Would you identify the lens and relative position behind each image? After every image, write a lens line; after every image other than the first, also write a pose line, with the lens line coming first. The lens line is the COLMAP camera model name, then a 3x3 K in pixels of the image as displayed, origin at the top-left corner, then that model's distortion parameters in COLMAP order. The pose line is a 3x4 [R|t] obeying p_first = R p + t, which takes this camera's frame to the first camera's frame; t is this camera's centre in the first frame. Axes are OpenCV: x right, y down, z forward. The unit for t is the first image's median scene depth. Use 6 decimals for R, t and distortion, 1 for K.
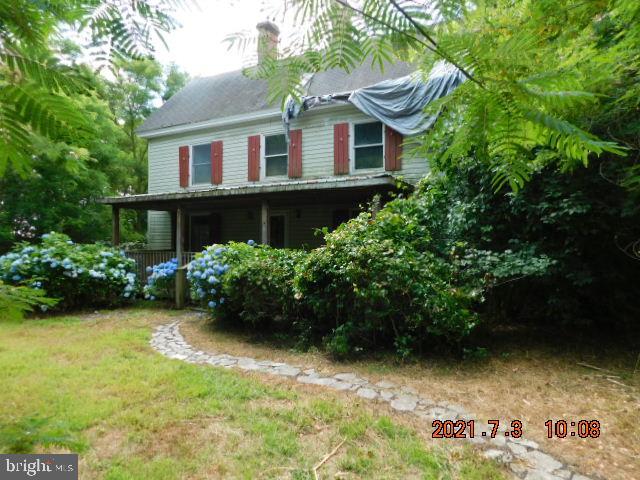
lens RADIAL K [[419.0, 0, 320.0], [0, 419.0, 240.0], [0, 0, 1]] dist [-0.073696, 0.058887]
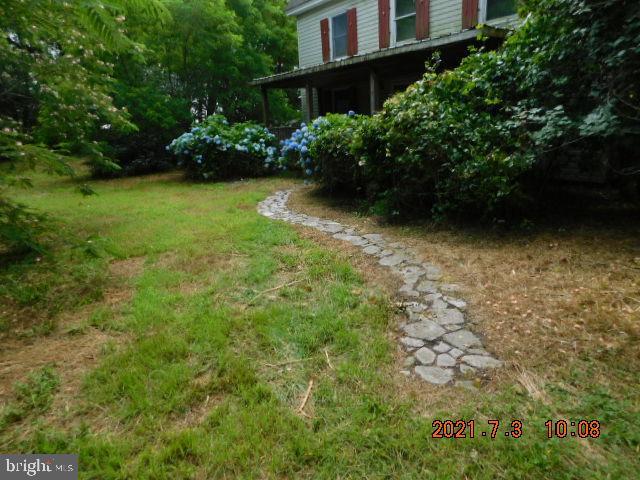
lens RADIAL K [[419.0, 0, 320.0], [0, 419.0, 240.0], [0, 0, 1]] dist [-0.073696, 0.058887]
pose [[0.889367, 0.083626, -0.449481, 0.224265], [0.049174, 0.959930, 0.275893, 0.016708], [0.454542, -0.267474, 0.849617, 0.006313]]
